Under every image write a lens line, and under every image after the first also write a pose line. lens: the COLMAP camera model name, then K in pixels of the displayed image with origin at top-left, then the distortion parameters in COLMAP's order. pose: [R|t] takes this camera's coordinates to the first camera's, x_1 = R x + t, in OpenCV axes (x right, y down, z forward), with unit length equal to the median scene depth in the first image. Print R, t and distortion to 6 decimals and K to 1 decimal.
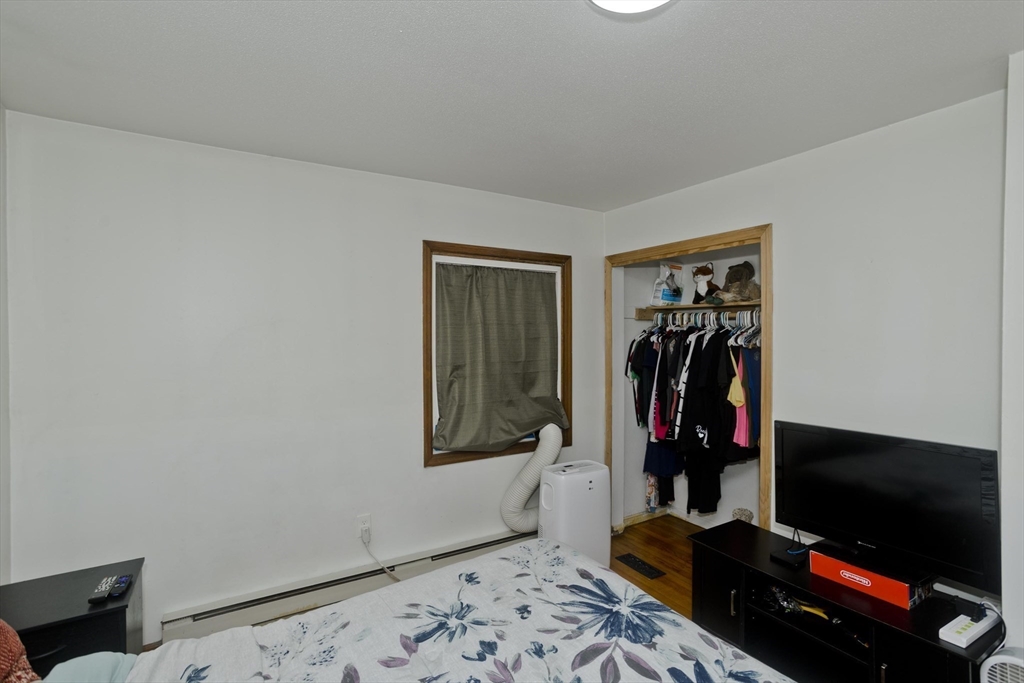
lens RADIAL K [[489.9, 0, 513.2], [0, 489.9, 339.5], [0, 0, 1]] dist [-0.040562, 0.017354]
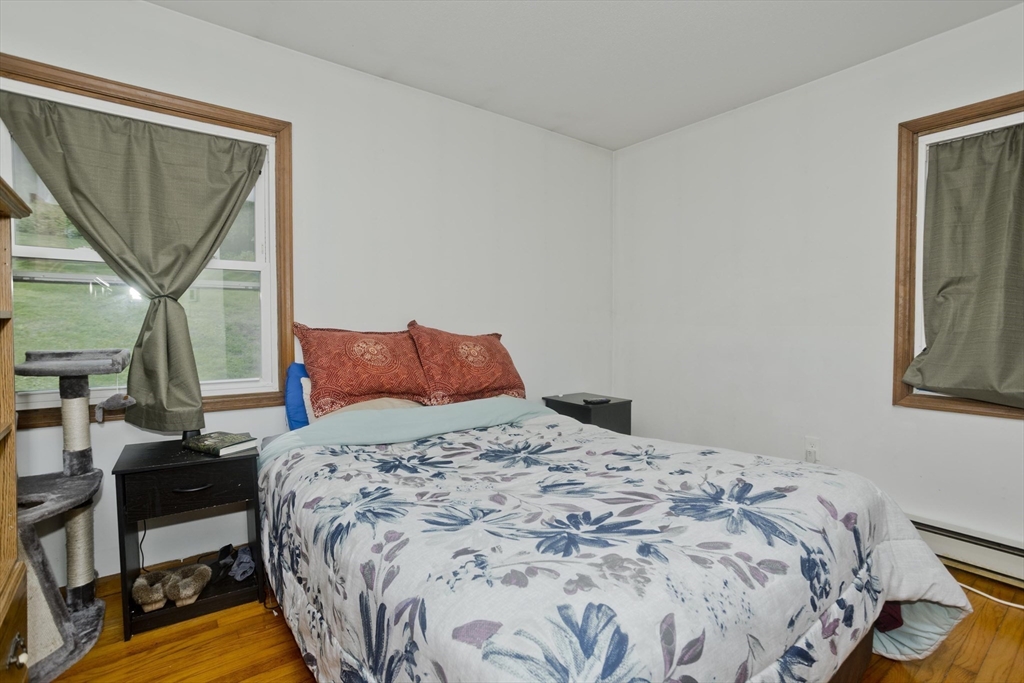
lens RADIAL K [[489.9, 0, 513.8], [0, 489.9, 337.6], [0, 0, 1]] dist [-0.040562, 0.017354]
pose [[0.101815, 0.028707, -0.994389, 1.001788], [-0.011703, 0.999549, 0.027658, 0.246616], [0.994735, 0.008822, 0.102105, 0.533166]]
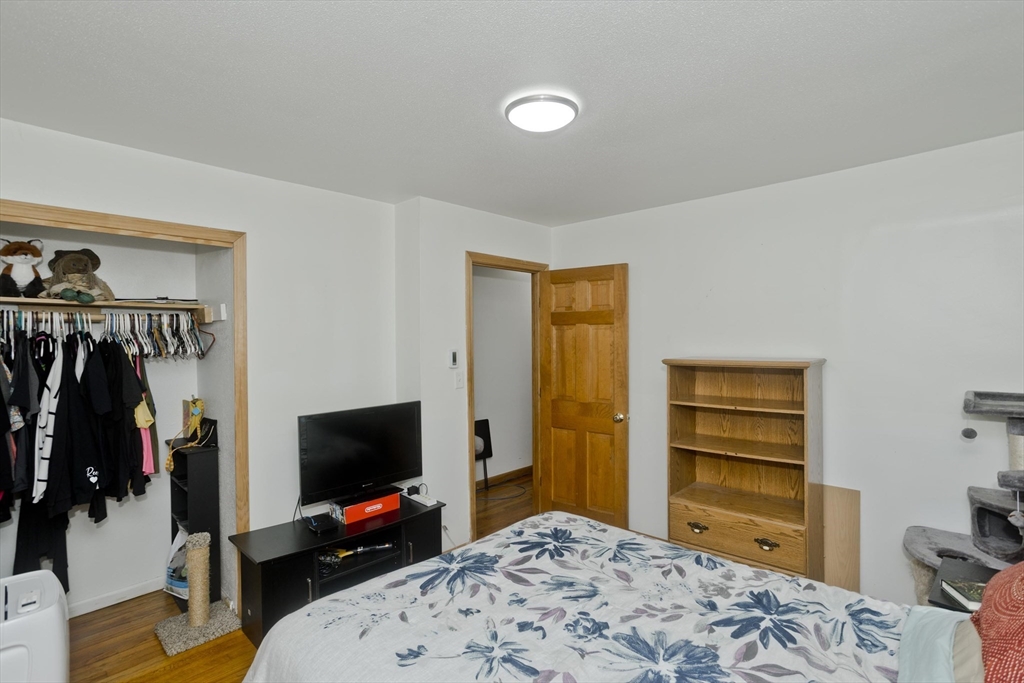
lens RADIAL K [[489.9, 0, 517.0], [0, 489.9, 340.9], [0, 0, 1]] dist [-0.040562, 0.017354]
pose [[-0.268983, 0.001055, 0.963144, -0.970405], [0.018555, 0.999819, 0.004087, -0.006174], [-0.962966, 0.018971, -0.268954, 1.154031]]
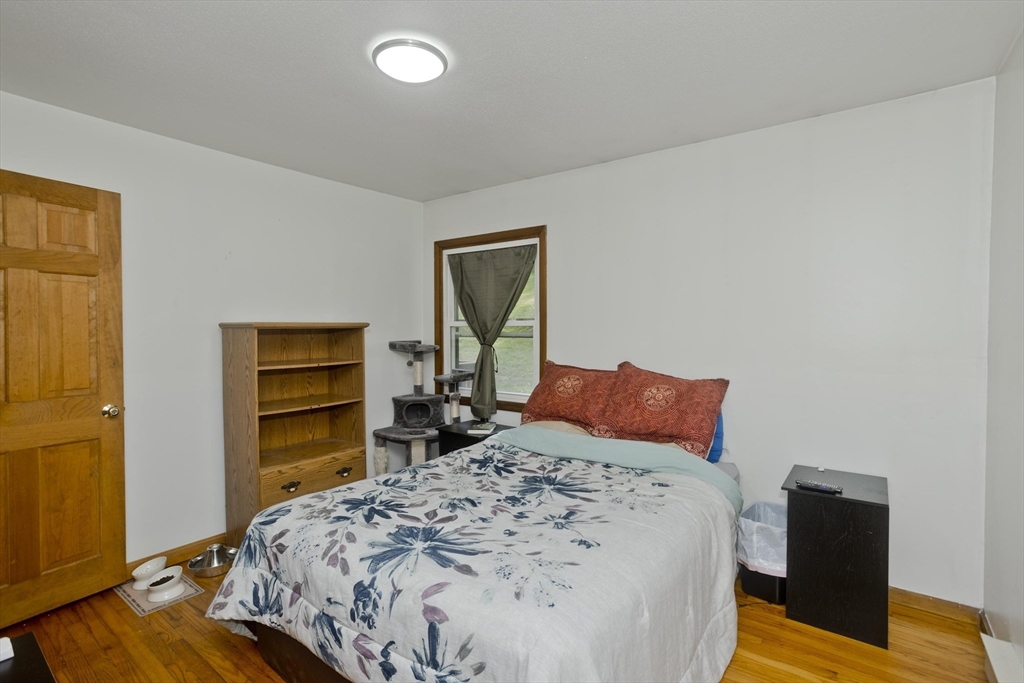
lens RADIAL K [[489.9, 0, 509.3], [0, 489.9, 339.9], [0, 0, 1]] dist [-0.040562, 0.017354]
pose [[-0.930733, 0.014898, -0.365396, 0.418679], [0.002103, 0.999371, 0.035389, 0.082459], [0.365694, 0.032169, -0.930179, 1.998472]]
